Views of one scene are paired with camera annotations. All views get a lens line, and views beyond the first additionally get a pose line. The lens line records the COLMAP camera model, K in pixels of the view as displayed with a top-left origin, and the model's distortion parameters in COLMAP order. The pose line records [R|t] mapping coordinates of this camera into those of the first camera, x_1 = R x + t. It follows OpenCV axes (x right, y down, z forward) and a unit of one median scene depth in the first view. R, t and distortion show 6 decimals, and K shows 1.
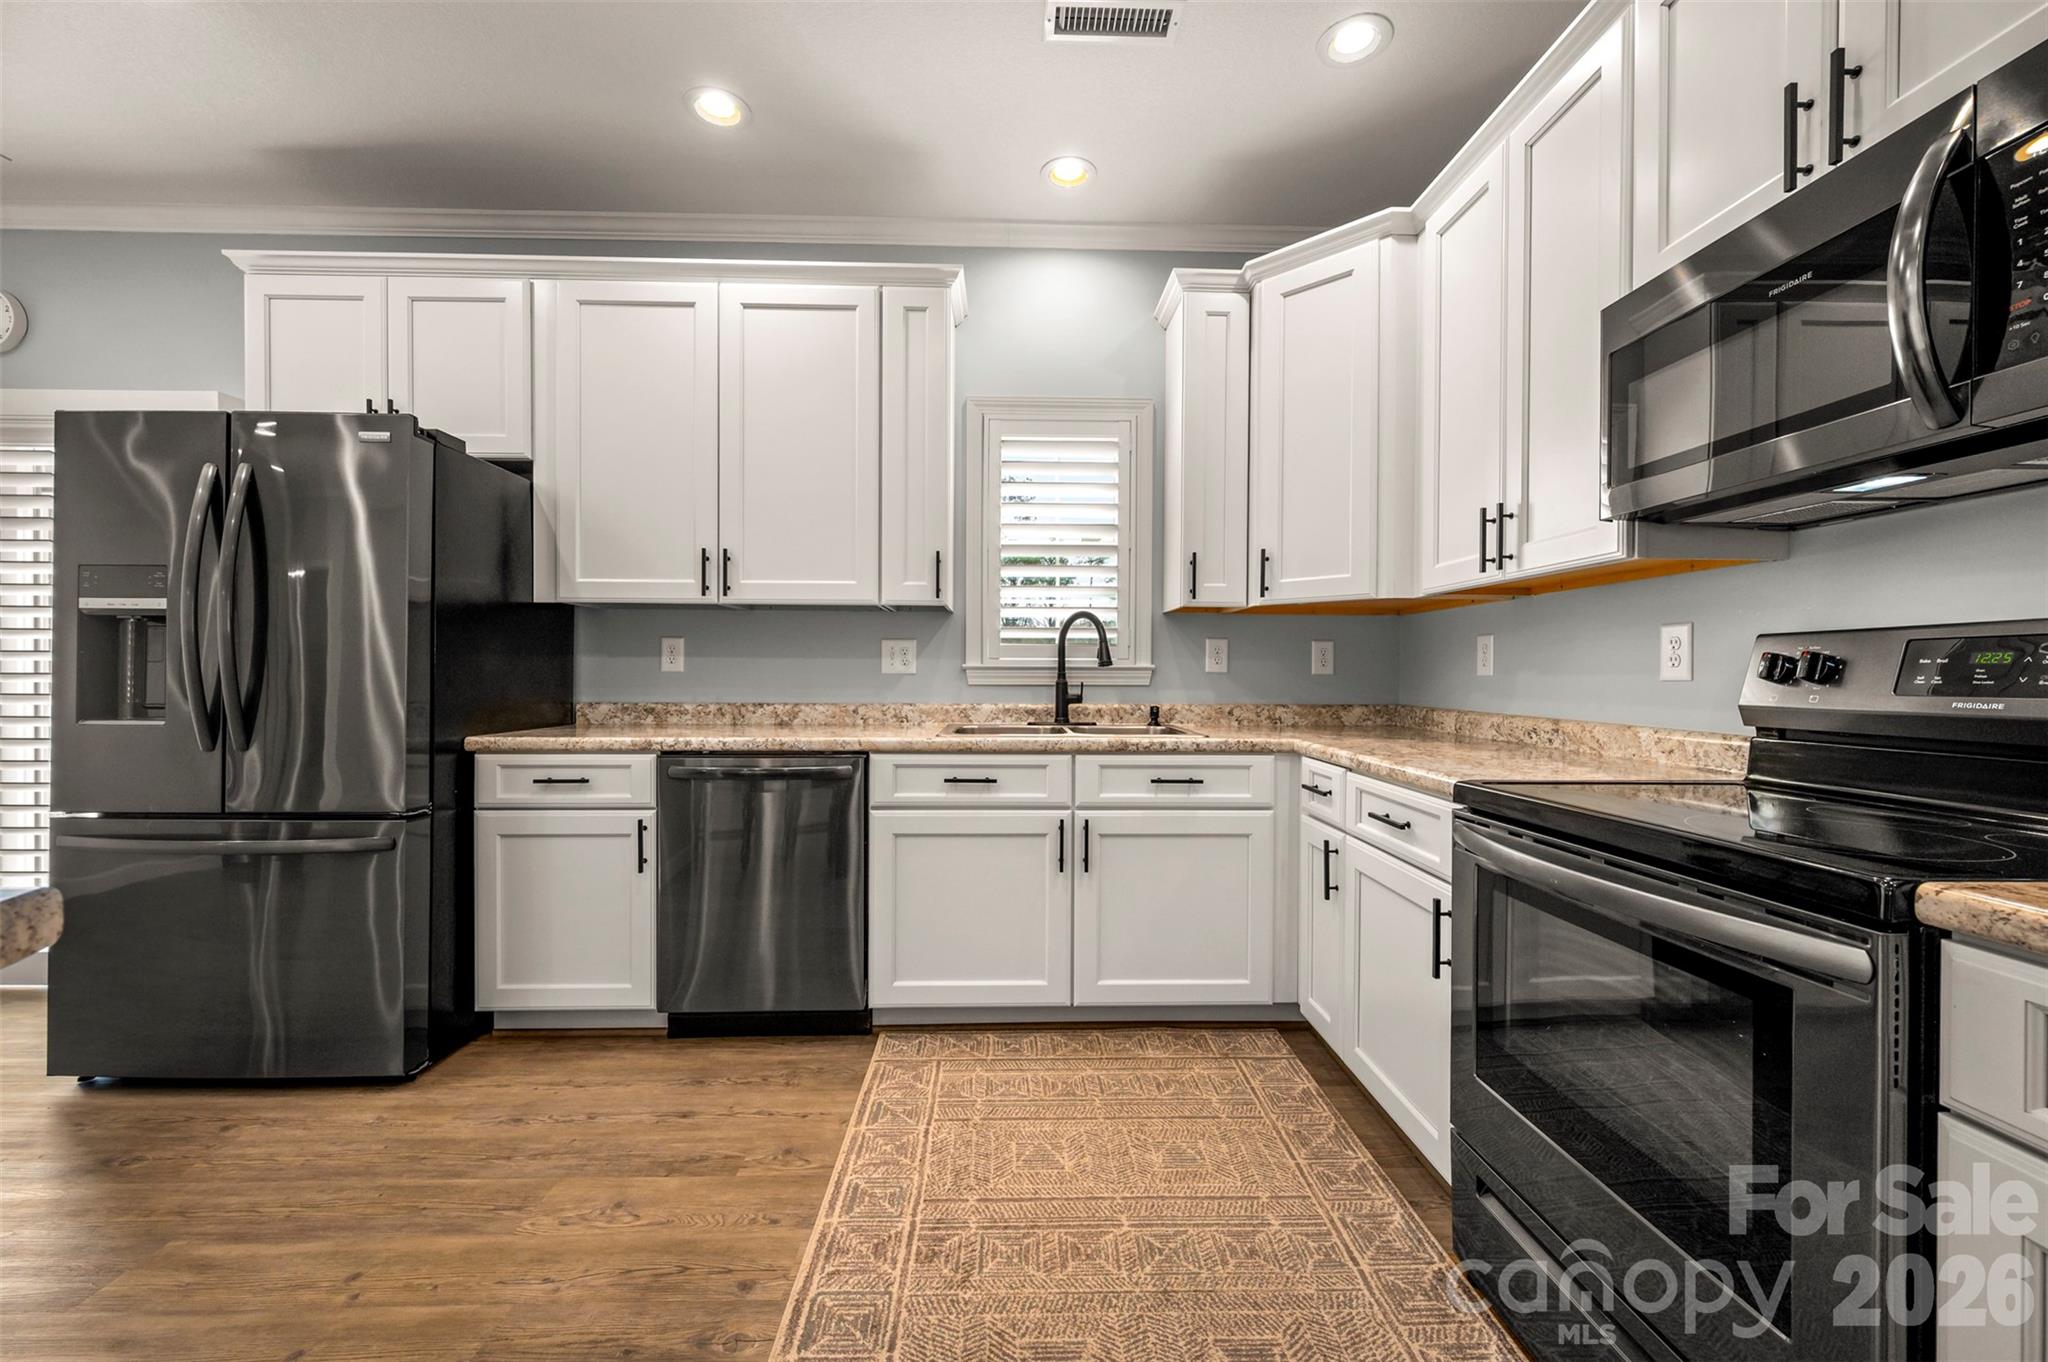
lens RADIAL K [[830.0, 0, 997.8], [0, 830.0, 685.9], [0, 0, 1]] dist [-0.005678, -0.000113]
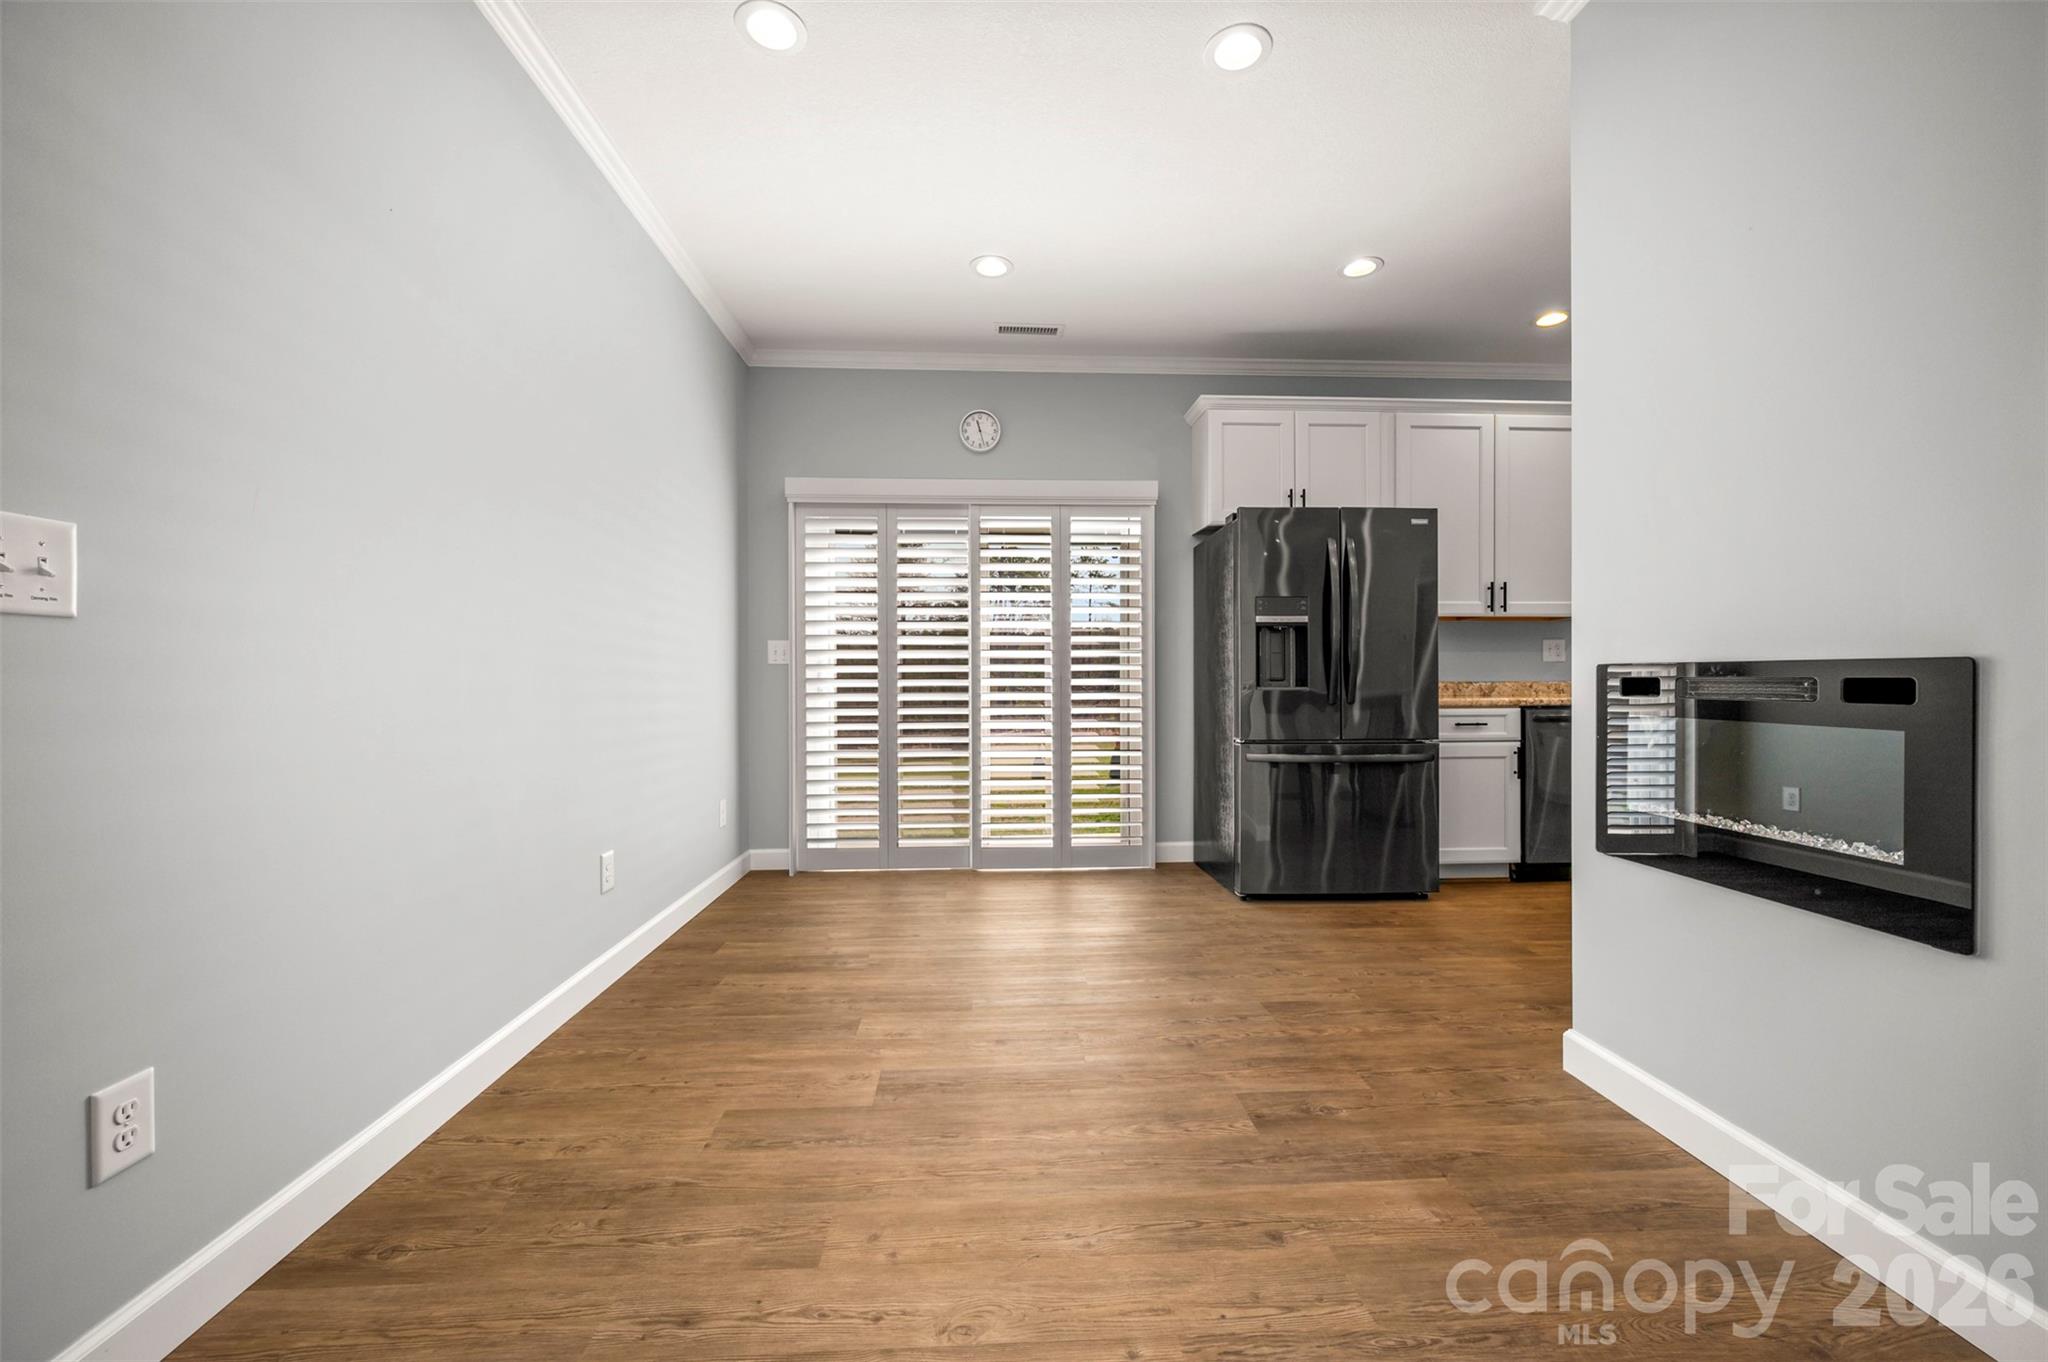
lens RADIAL K [[833.1, 0, 1024.0], [0, 833.1, 681.0], [0, 0, 1]] dist [-0.000441, -0.000055]
pose [[0.999566, -0.008788, 0.028131, -1.358135], [0.009186, 0.999859, -0.014037, 0.040505], [-0.028003, 0.014289, 0.999506, -0.593242]]
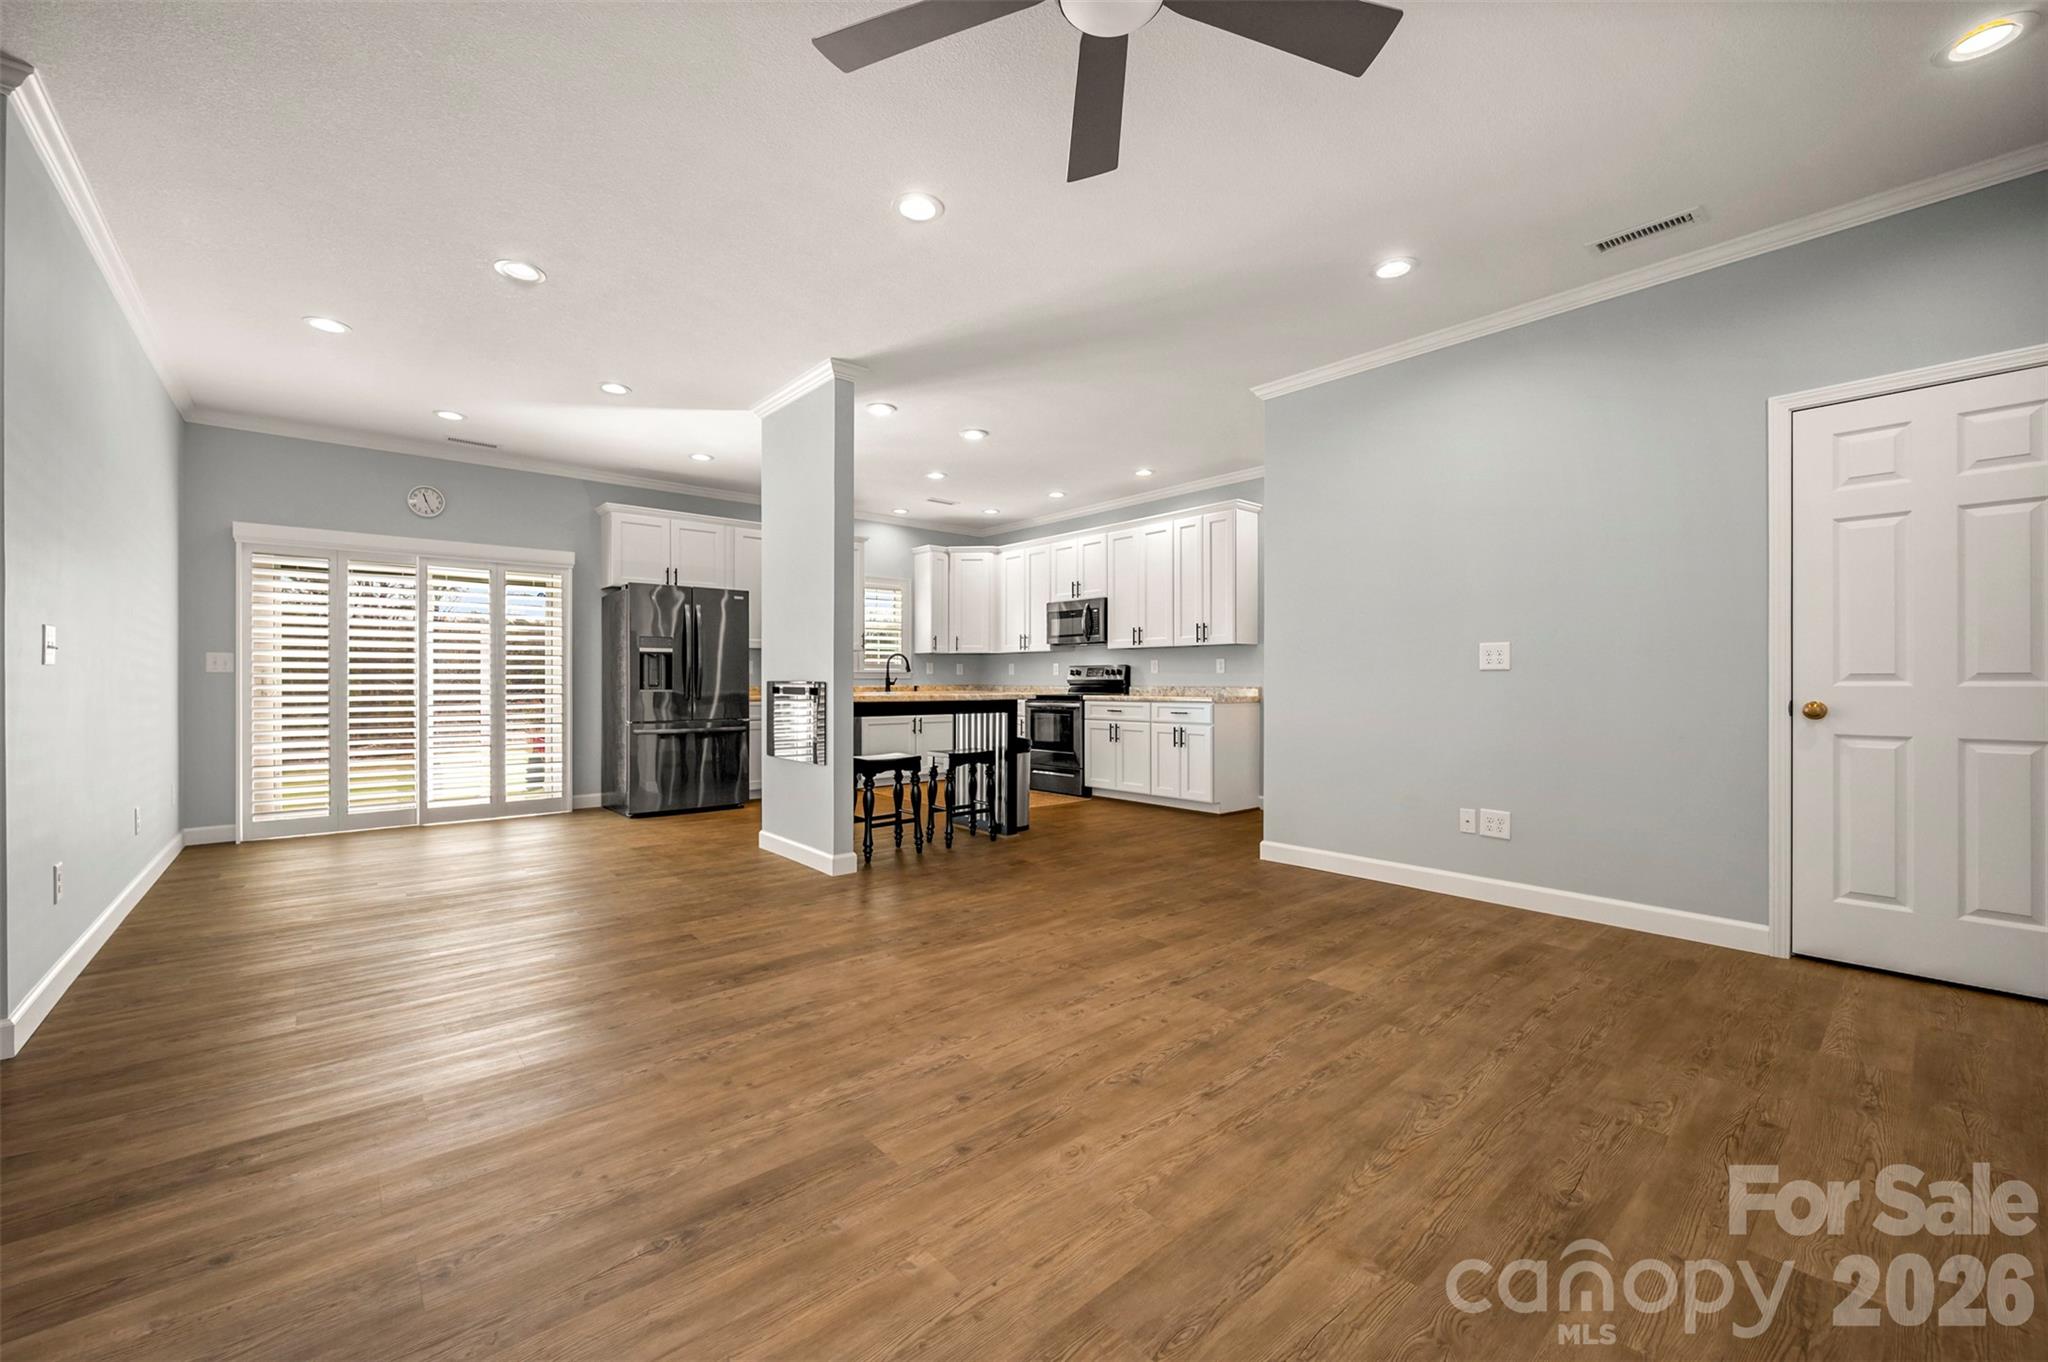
lens RADIAL K [[806.3, 0, 1024.0], [0, 806.3, 681.0], [0, 0, 1]] dist [0.000930, 0.000042]
pose [[0.775022, -0.005409, 0.631911, -1.530066], [0.013653, 0.999873, -0.008187, 0.041996], [-0.631787, 0.014973, 0.774998, -1.678224]]
